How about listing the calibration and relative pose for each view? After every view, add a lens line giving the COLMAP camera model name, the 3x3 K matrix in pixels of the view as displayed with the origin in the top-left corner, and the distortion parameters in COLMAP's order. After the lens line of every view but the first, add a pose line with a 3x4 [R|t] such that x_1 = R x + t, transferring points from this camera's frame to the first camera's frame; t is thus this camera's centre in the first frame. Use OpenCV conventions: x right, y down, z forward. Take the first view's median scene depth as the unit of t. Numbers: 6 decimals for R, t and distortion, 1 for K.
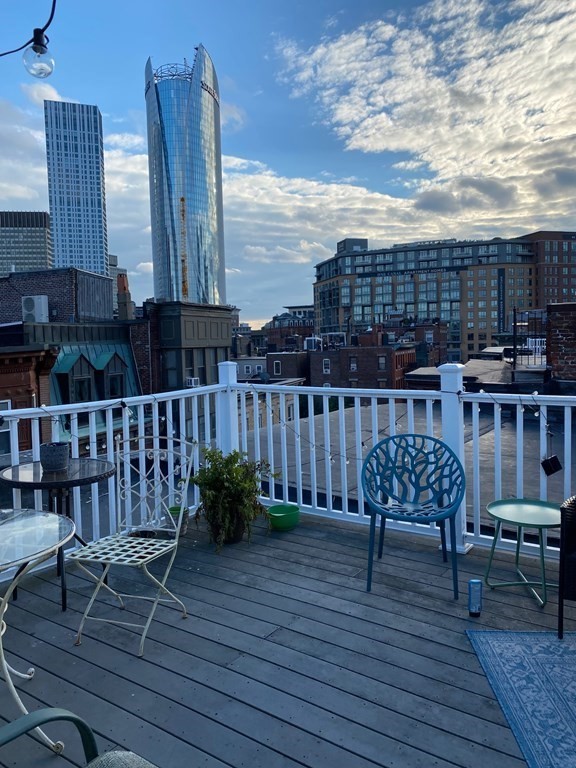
lens RADIAL K [[588.5, 0, 271.7], [0, 588.5, 373.8], [0, 0, 1]] dist [0.011926, -0.013674]
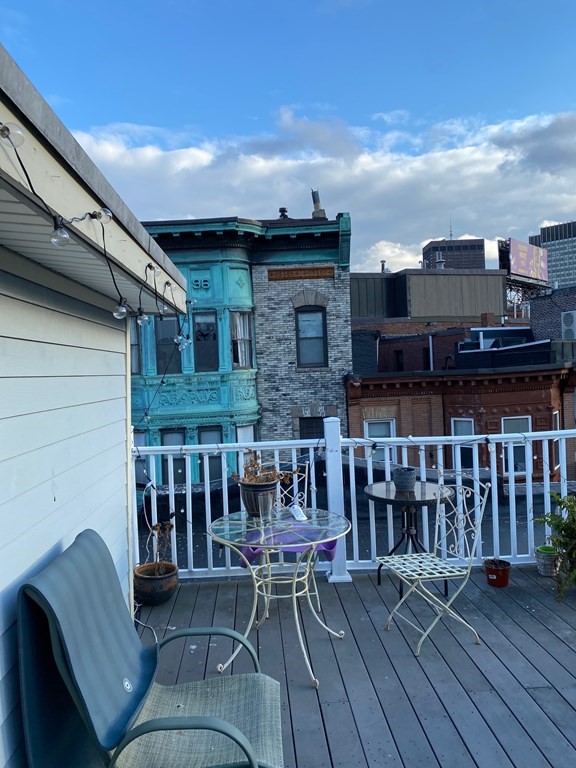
lens RADIAL K [[588.5, 0, 288.9], [0, 588.5, 376.5], [0, 0, 1]] dist [0.011926, -0.013674]
pose [[0.629433, 0.019560, -0.776809, 0.413615], [-0.027829, 0.999609, 0.002621, -0.068377], [0.776557, 0.019968, 0.629731, 0.017944]]
